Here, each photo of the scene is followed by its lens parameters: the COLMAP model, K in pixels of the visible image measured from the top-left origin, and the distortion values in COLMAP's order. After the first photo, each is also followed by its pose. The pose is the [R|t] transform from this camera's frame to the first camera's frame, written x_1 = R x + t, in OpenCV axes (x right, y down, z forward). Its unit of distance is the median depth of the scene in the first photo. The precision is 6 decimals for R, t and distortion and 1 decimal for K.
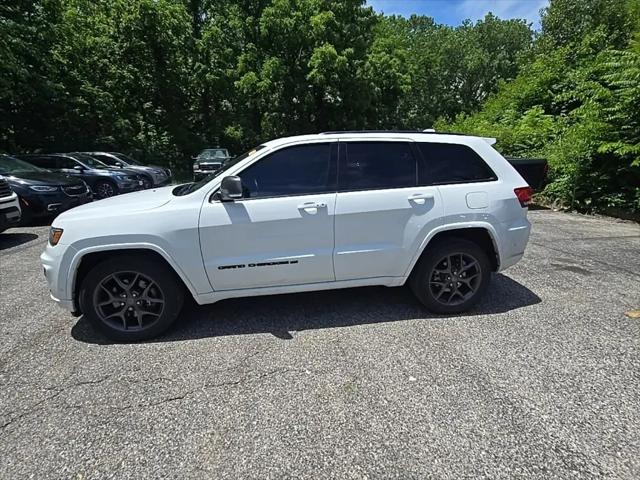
lens RADIAL K [[314.0, 0, 323.1], [0, 314.0, 239.5], [0, 0, 1]] dist [0.009431, -0.005530]
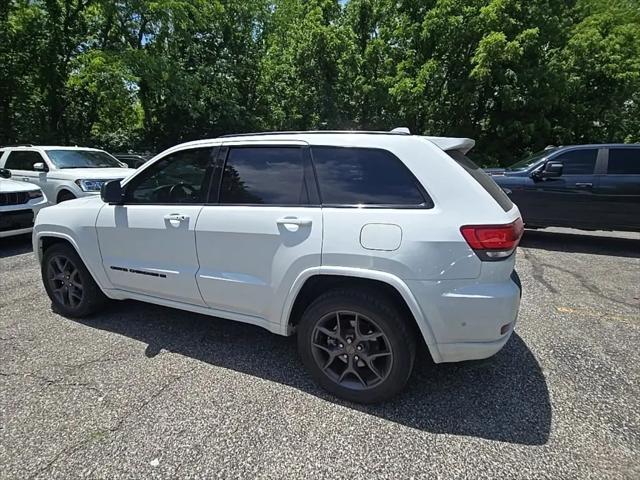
lens RADIAL K [[314.0, 0, 318.1], [0, 314.0, 234.3], [0, 0, 1]] dist [0.009431, -0.005530]
pose [[0.850388, 0.130222, -0.509786, 0.698557], [-0.149362, 0.988777, 0.003424, -0.112001], [0.504511, 0.073231, 0.860294, 0.397729]]
